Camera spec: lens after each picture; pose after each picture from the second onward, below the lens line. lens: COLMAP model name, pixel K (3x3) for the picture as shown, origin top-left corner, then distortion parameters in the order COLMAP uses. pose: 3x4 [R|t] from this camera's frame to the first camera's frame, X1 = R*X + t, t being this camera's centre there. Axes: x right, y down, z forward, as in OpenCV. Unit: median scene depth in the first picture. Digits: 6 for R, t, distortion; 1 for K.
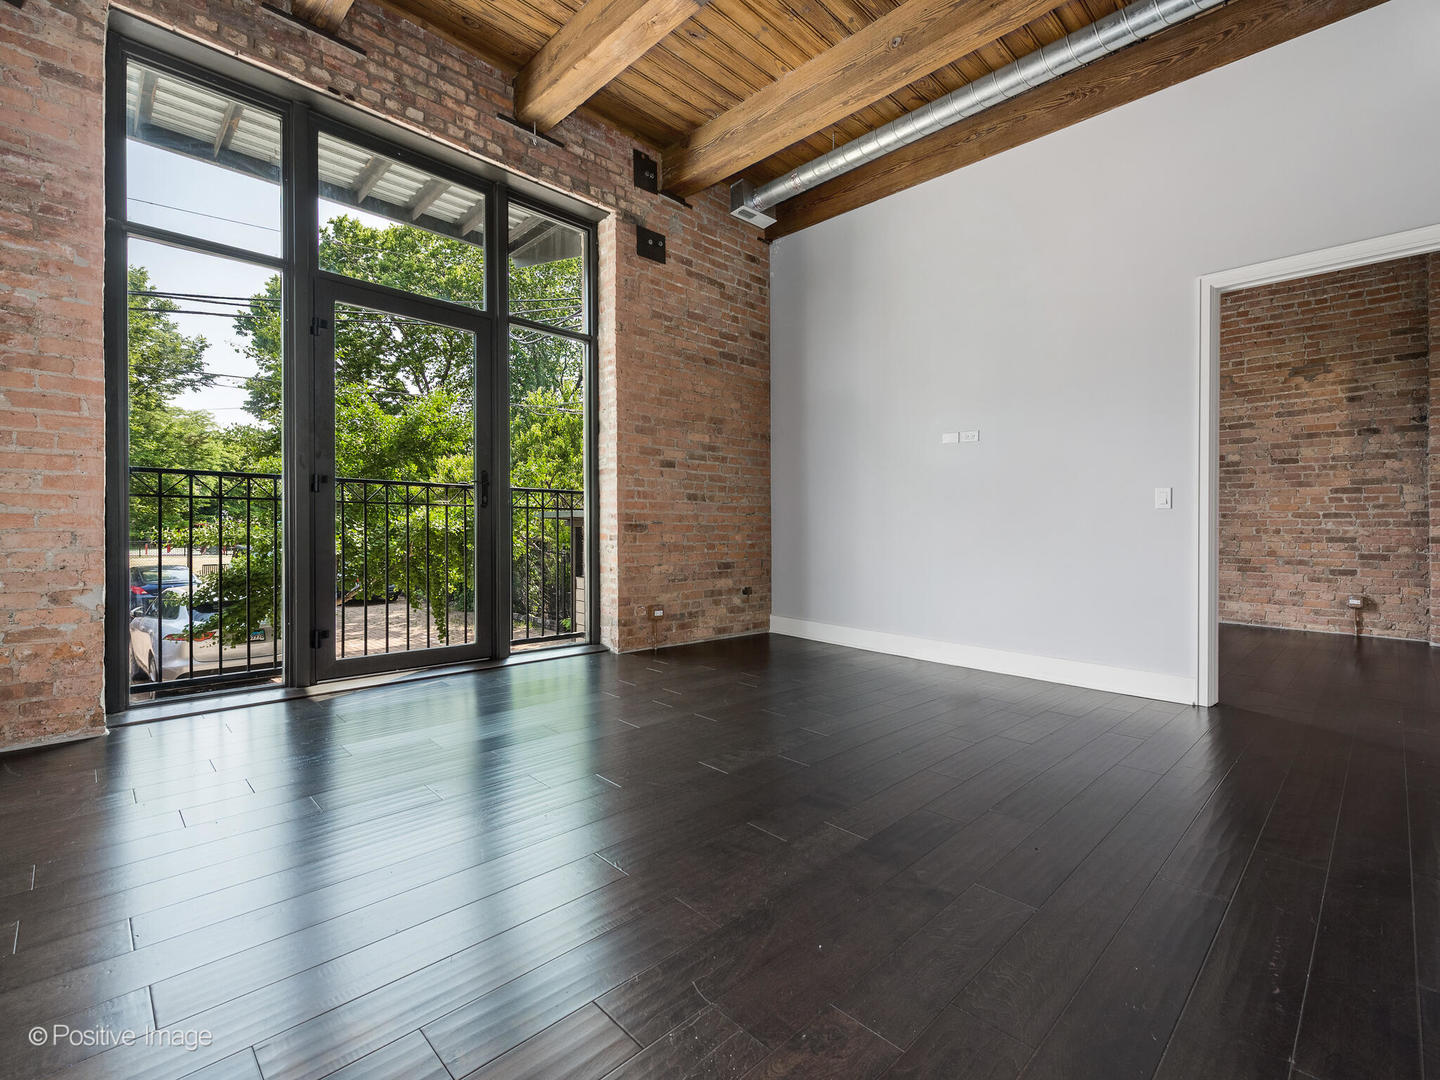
lens RADIAL K [[665.9, 0, 750.0], [0, 665.9, 535.8], [0, 0, 1]] dist [0.006831, -0.001866]
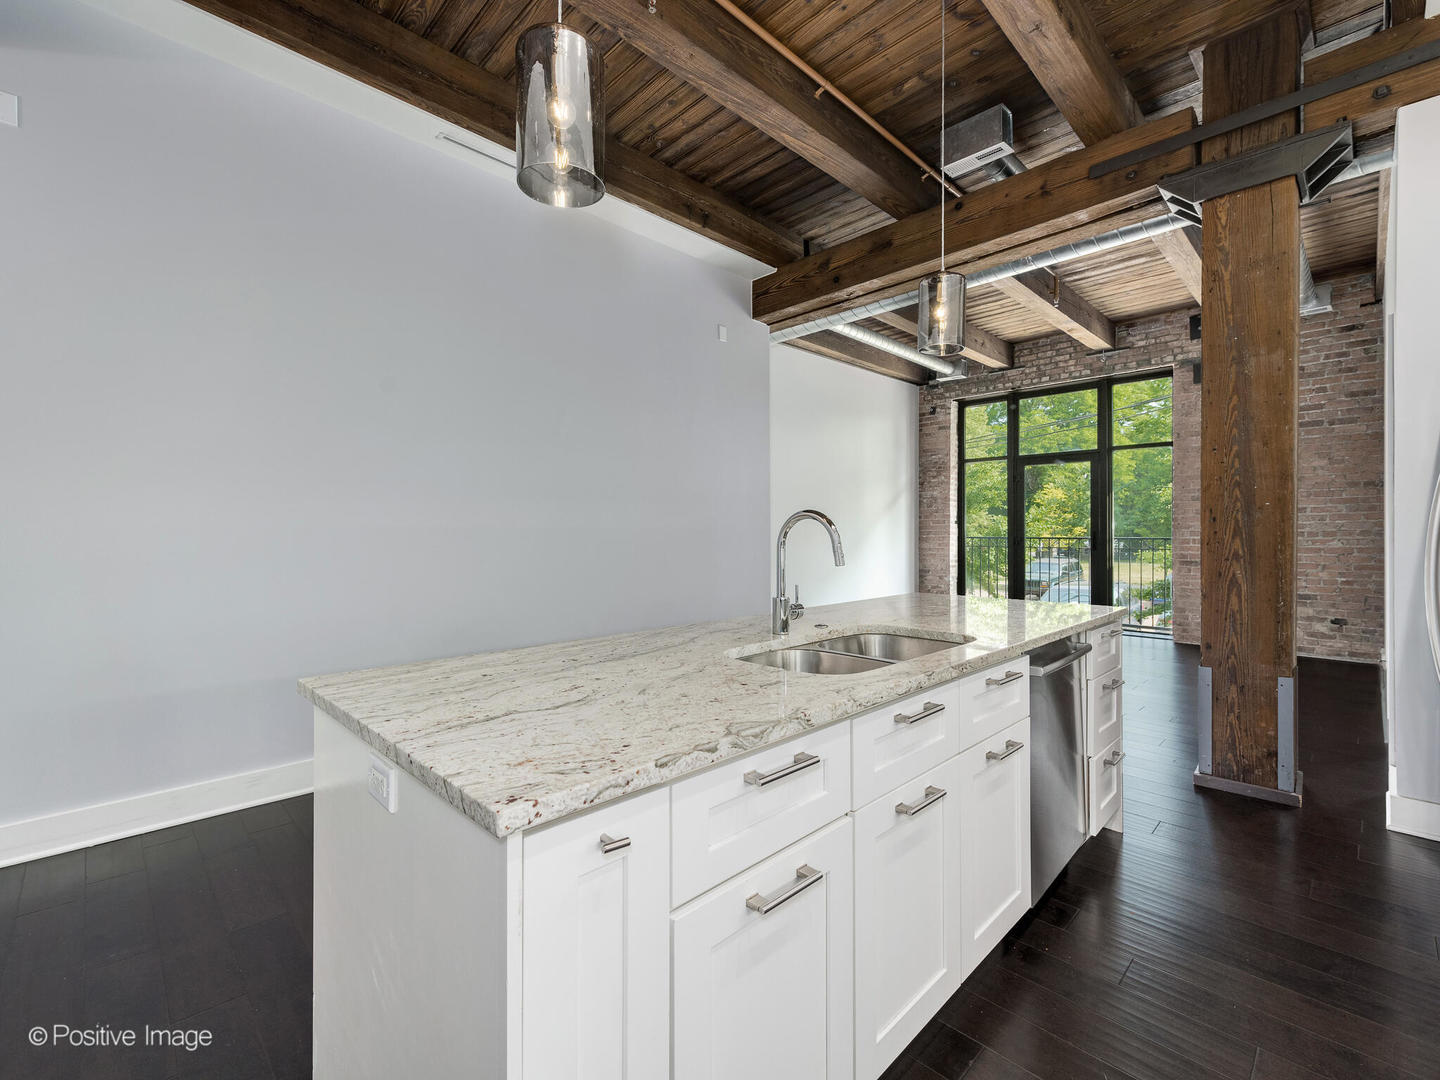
lens RADIAL K [[633.7, 0, 712.3], [0, 633.7, 531.7], [0, 0, 1]] dist [0.010743, -0.001725]
pose [[-0.034639, -0.000411, -0.999400, 1.328190], [-0.000781, 1.000000, -0.000384, -0.082946], [0.999400, 0.000768, -0.034639, -0.047768]]
